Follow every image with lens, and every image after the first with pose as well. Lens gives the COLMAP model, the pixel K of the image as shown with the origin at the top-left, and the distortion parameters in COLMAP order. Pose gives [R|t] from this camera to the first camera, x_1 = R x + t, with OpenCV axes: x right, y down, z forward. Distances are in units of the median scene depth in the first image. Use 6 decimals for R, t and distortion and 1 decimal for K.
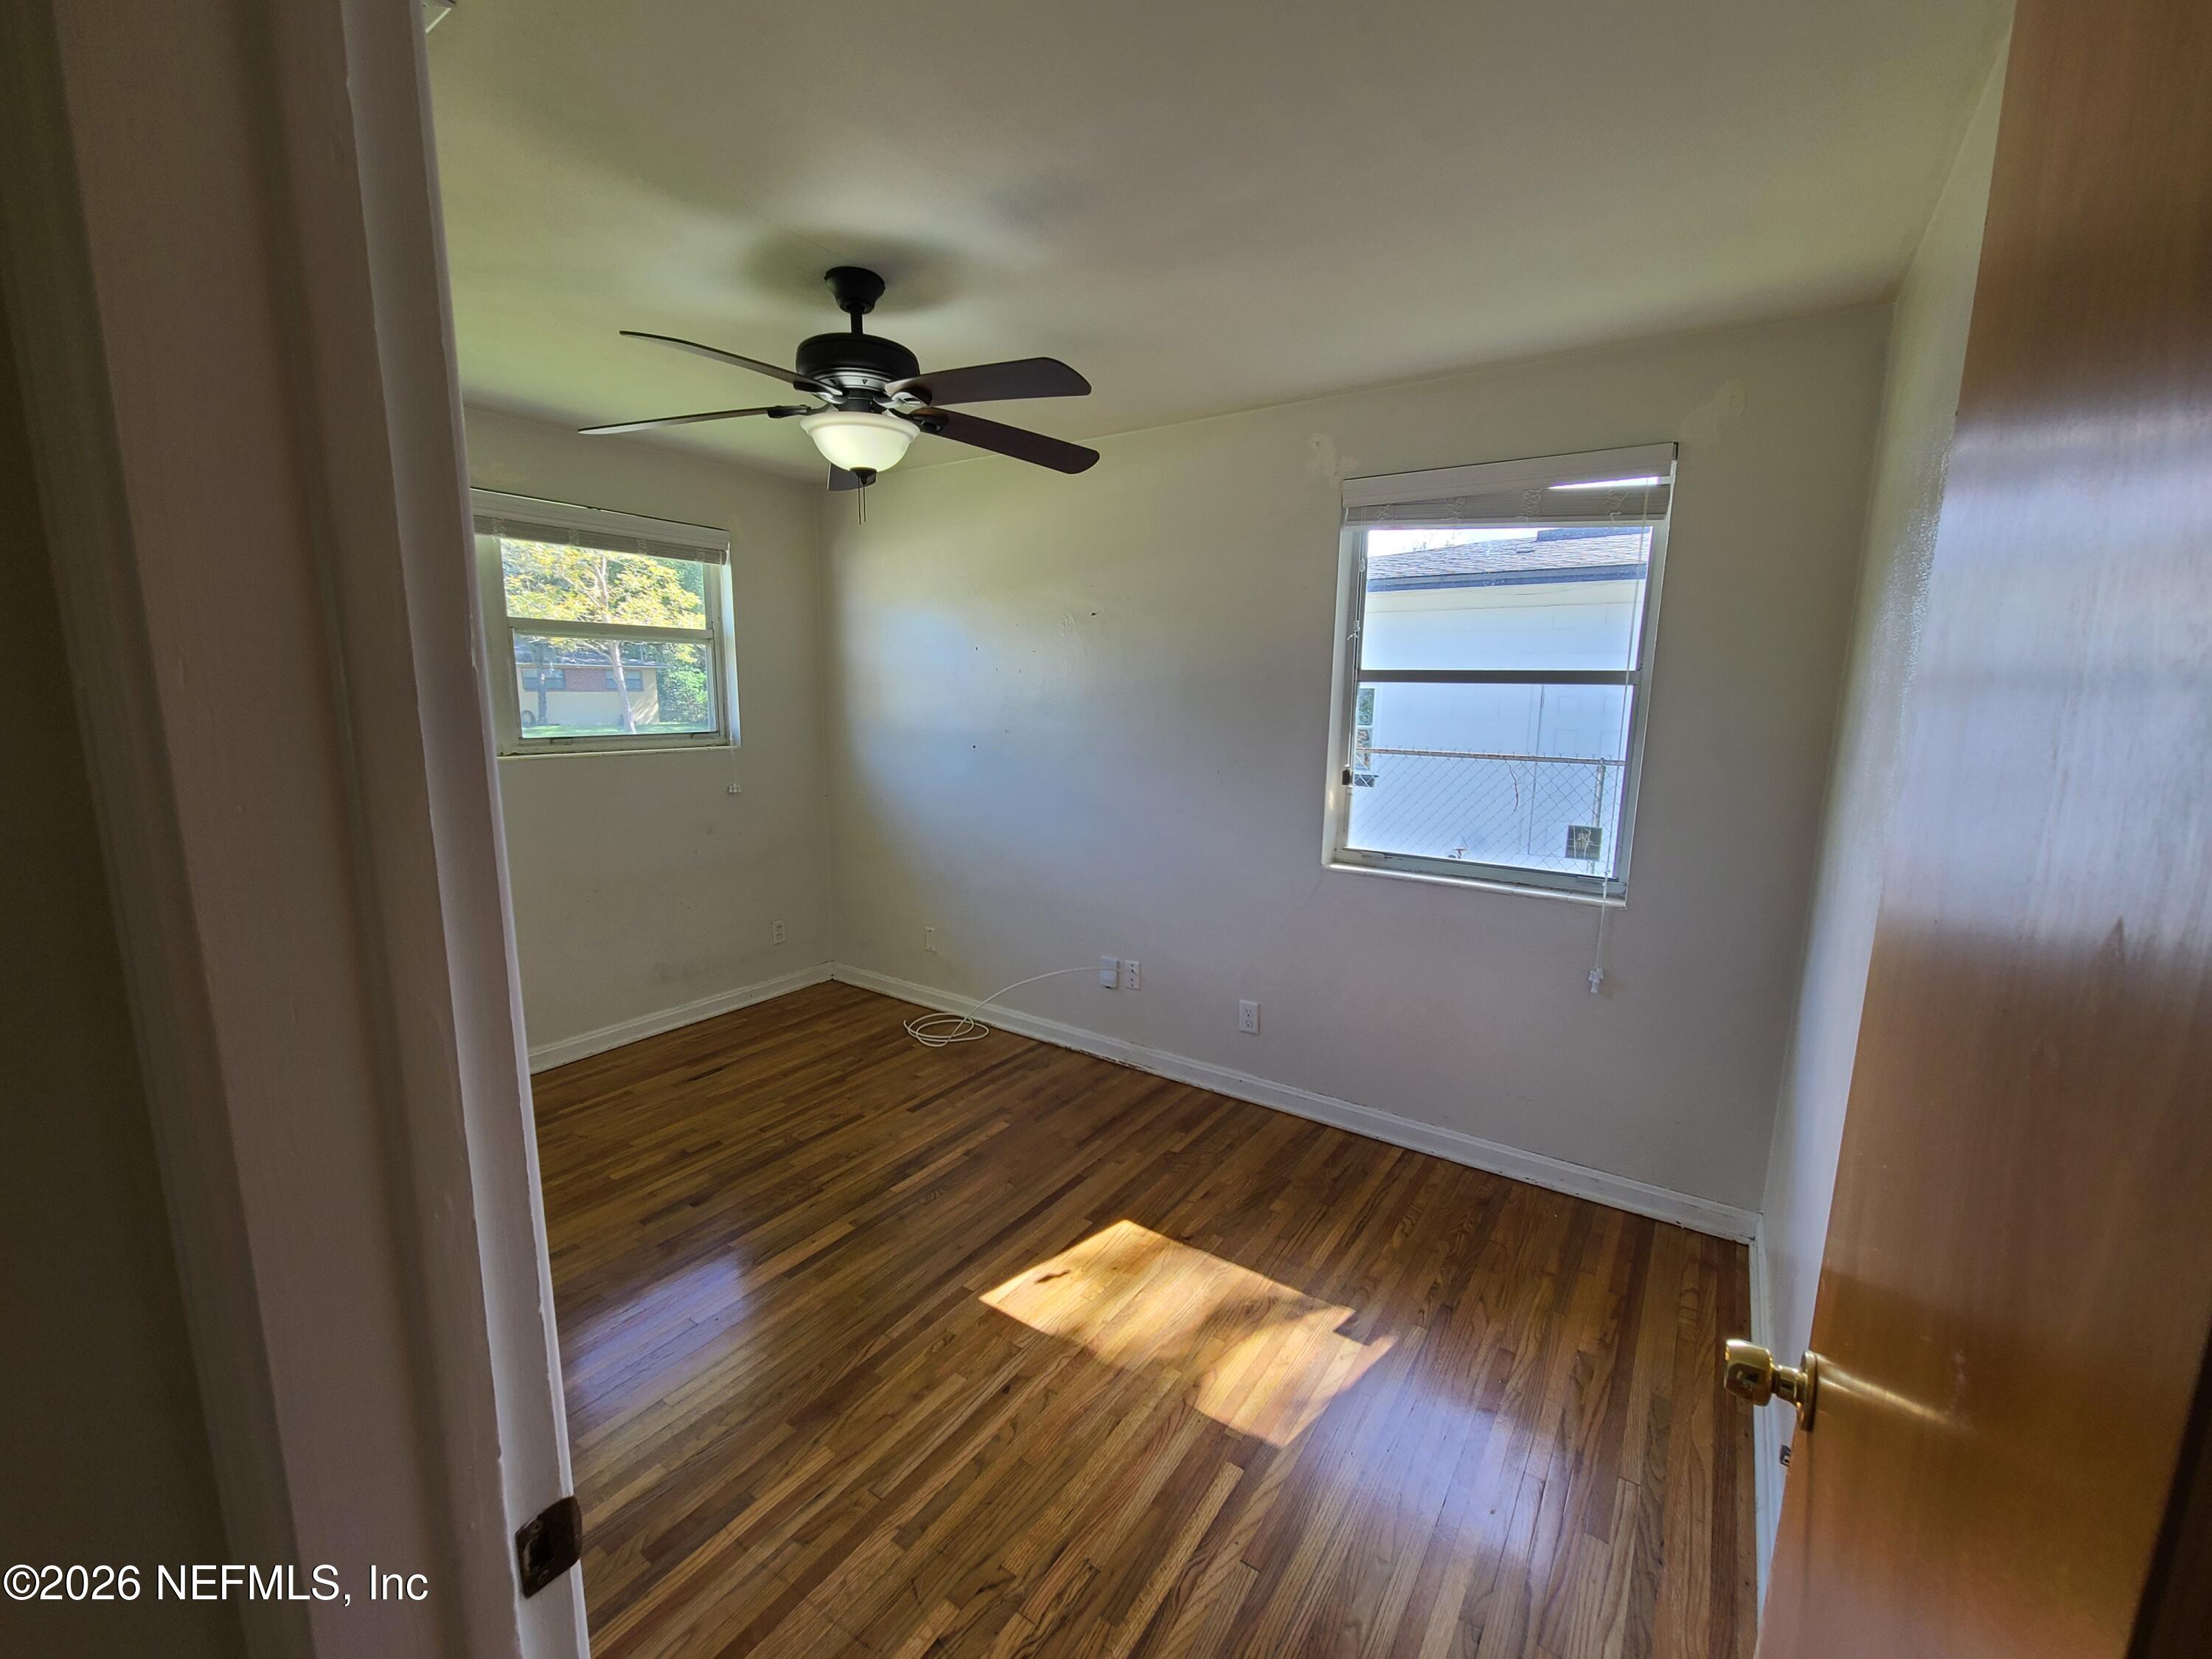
lens RADIAL K [[909.0, 0, 1101.1], [0, 909.0, 843.1], [0, 0, 1]] dist [0.001097, -0.000058]
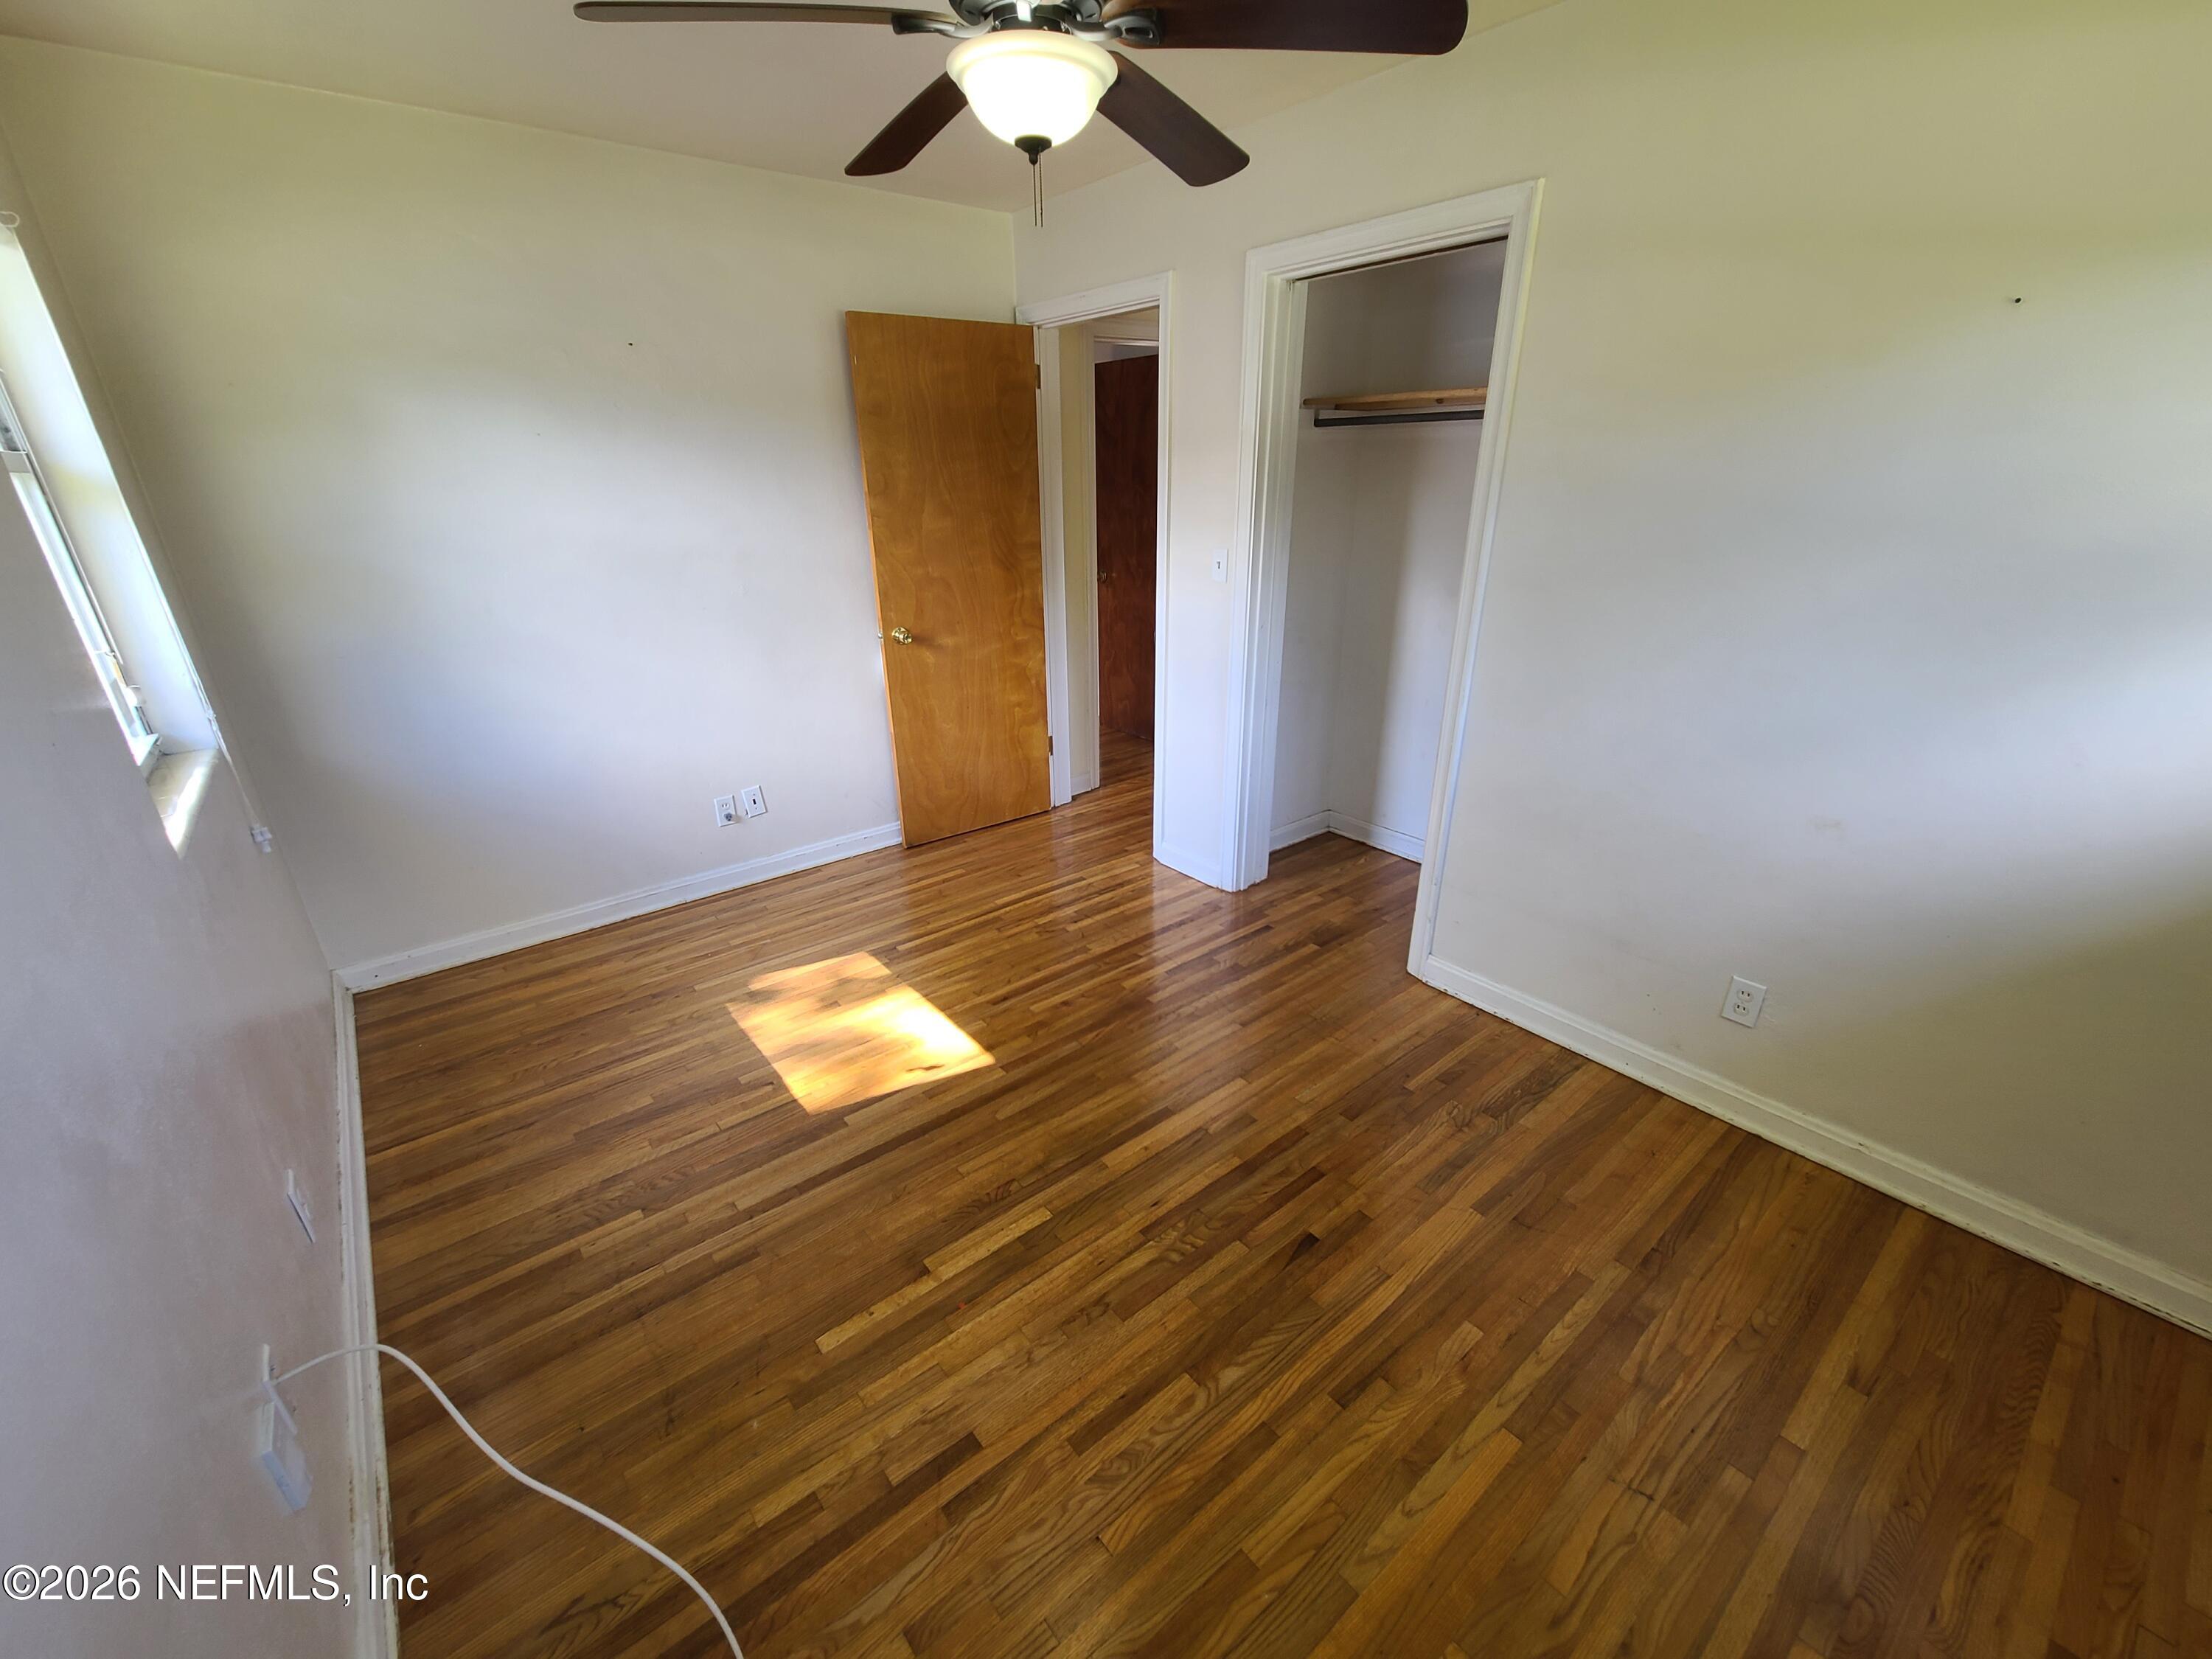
lens RADIAL K [[909.0, 0, 1101.1], [0, 909.0, 843.1], [0, 0, 1]] dist [0.001097, -0.000058]
pose [[-0.957826, -0.109303, 0.265749, -0.490274], [0.051030, 0.845426, 0.531648, -0.287959], [-0.282782, 0.522788, -0.804194, 1.615148]]
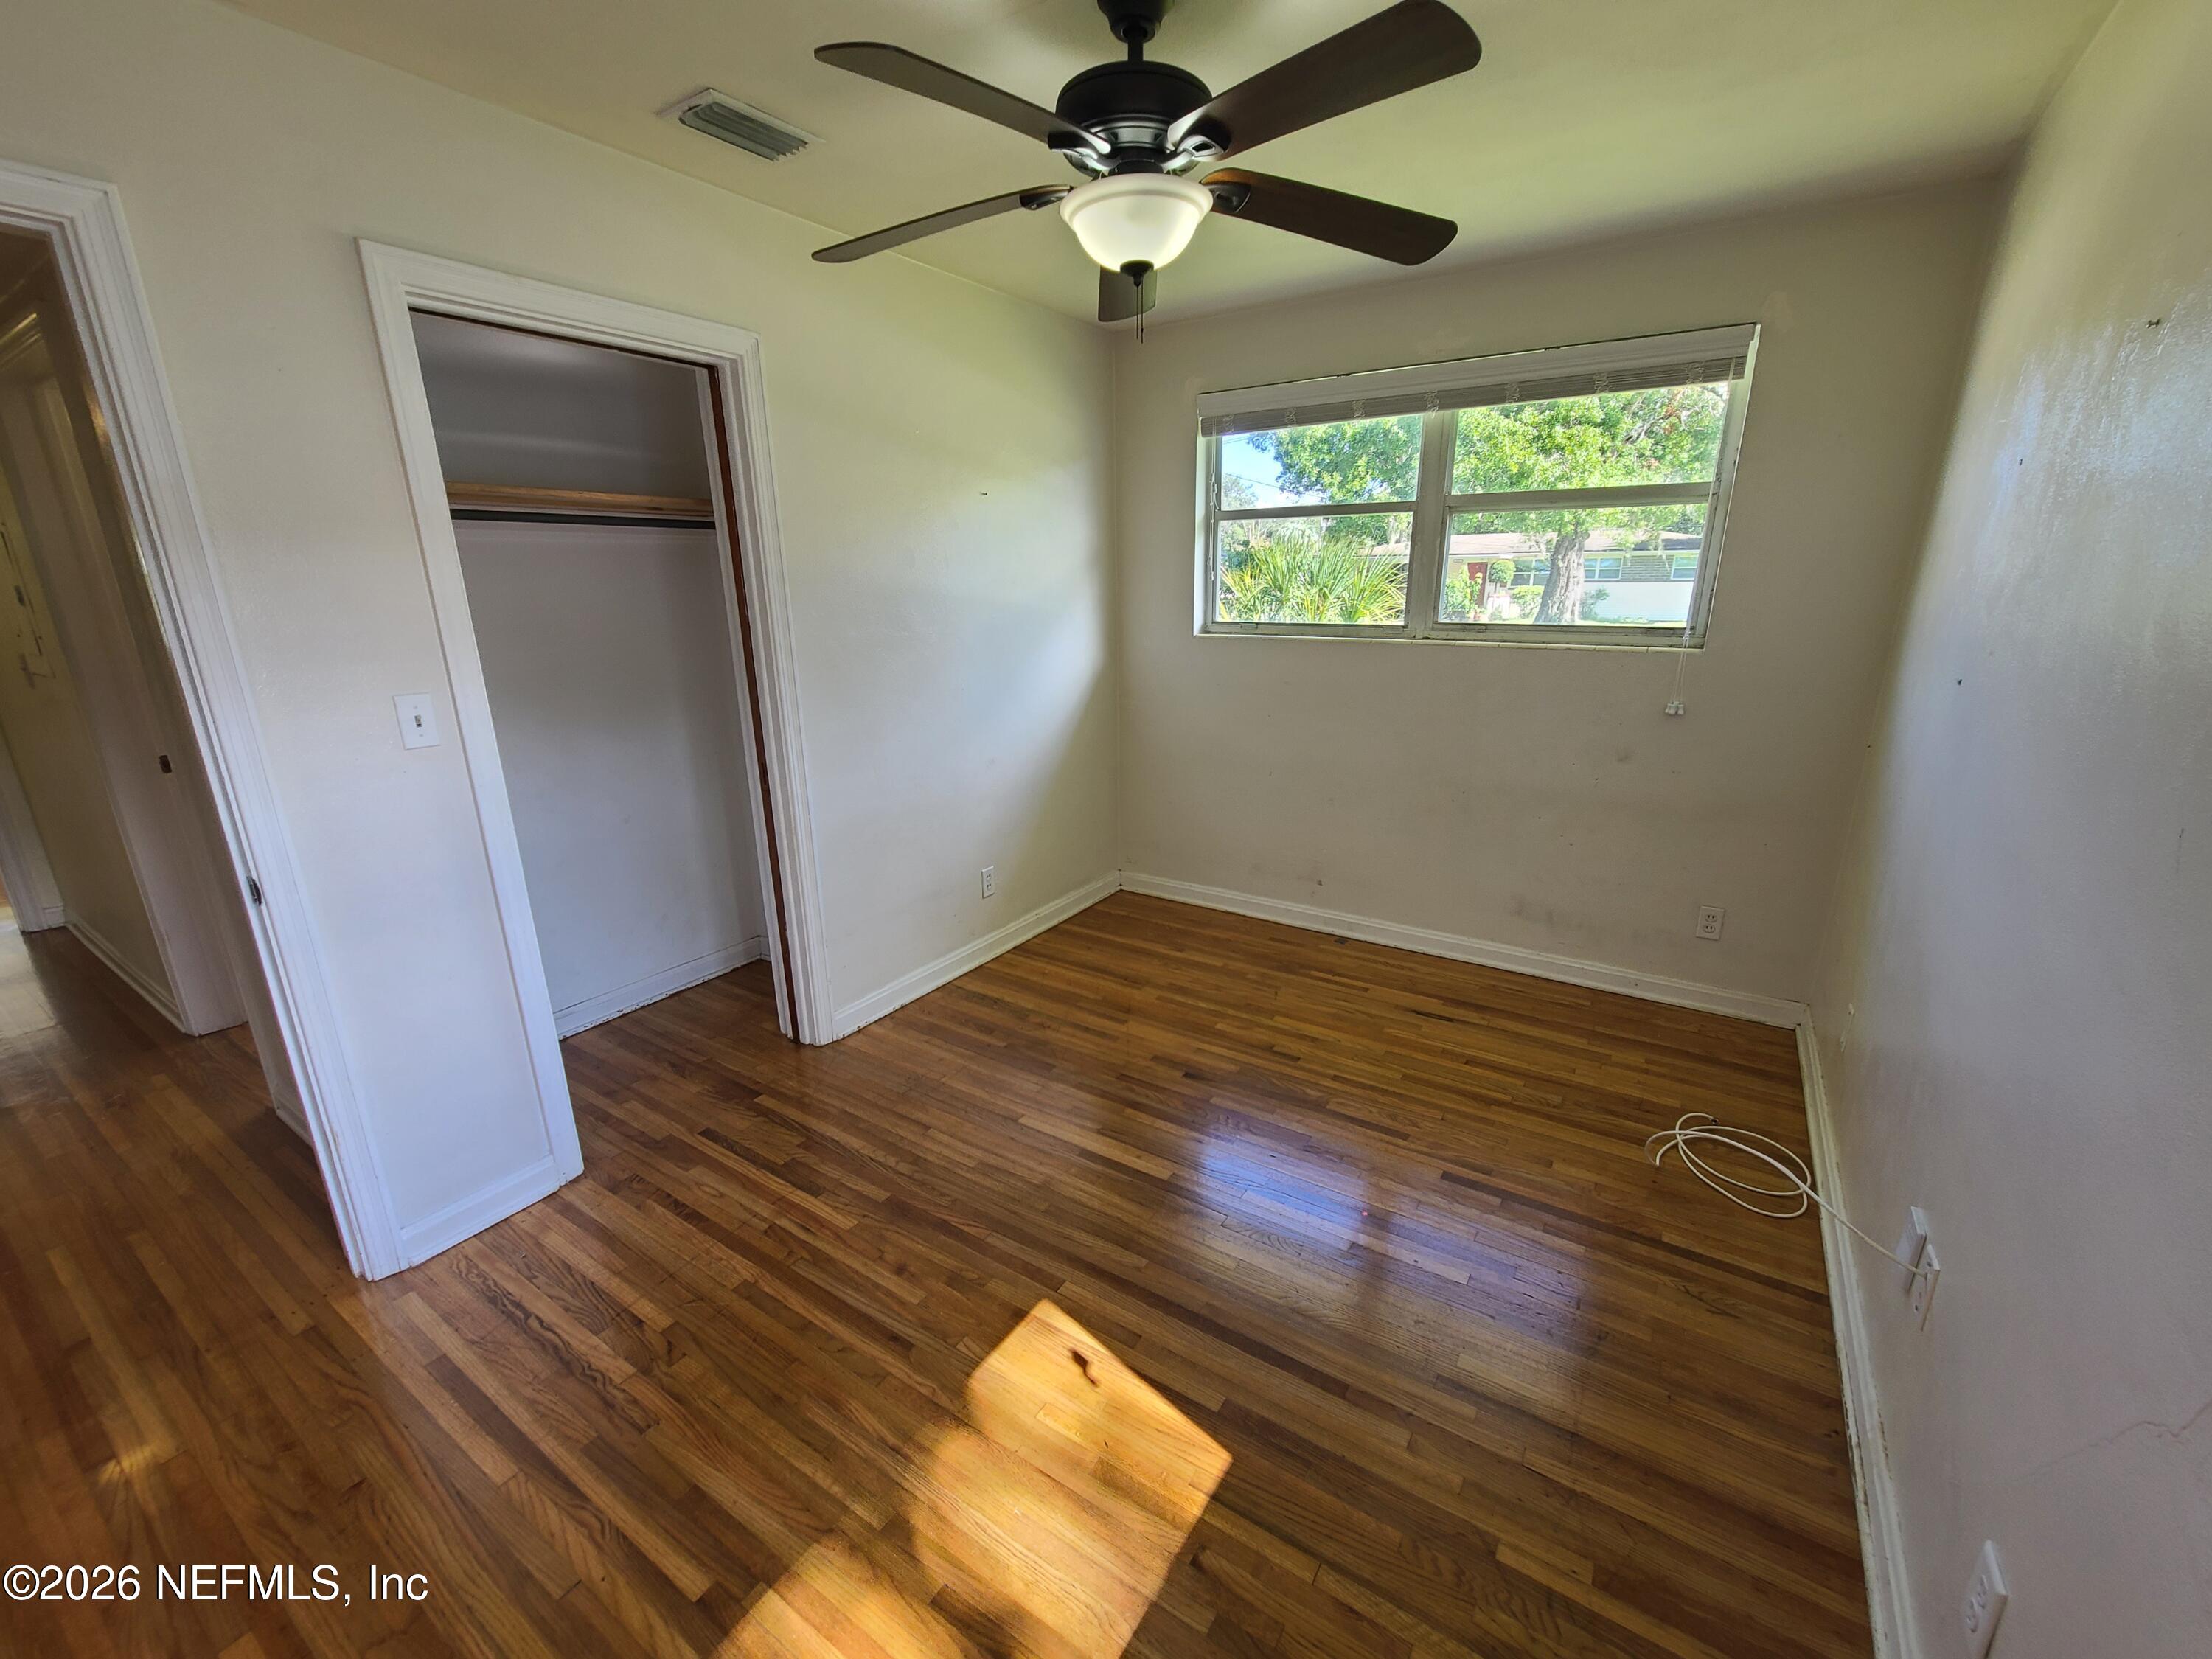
lens RADIAL K [[909.0, 0, 1101.1], [0, 909.0, 843.1], [0, 0, 1]] dist [0.001097, -0.000058]
pose [[0.017095, 0.271590, -0.962261, 0.536915], [-0.158997, 0.950894, 0.265557, -0.131673], [0.987131, 0.148457, 0.059437, 0.883036]]
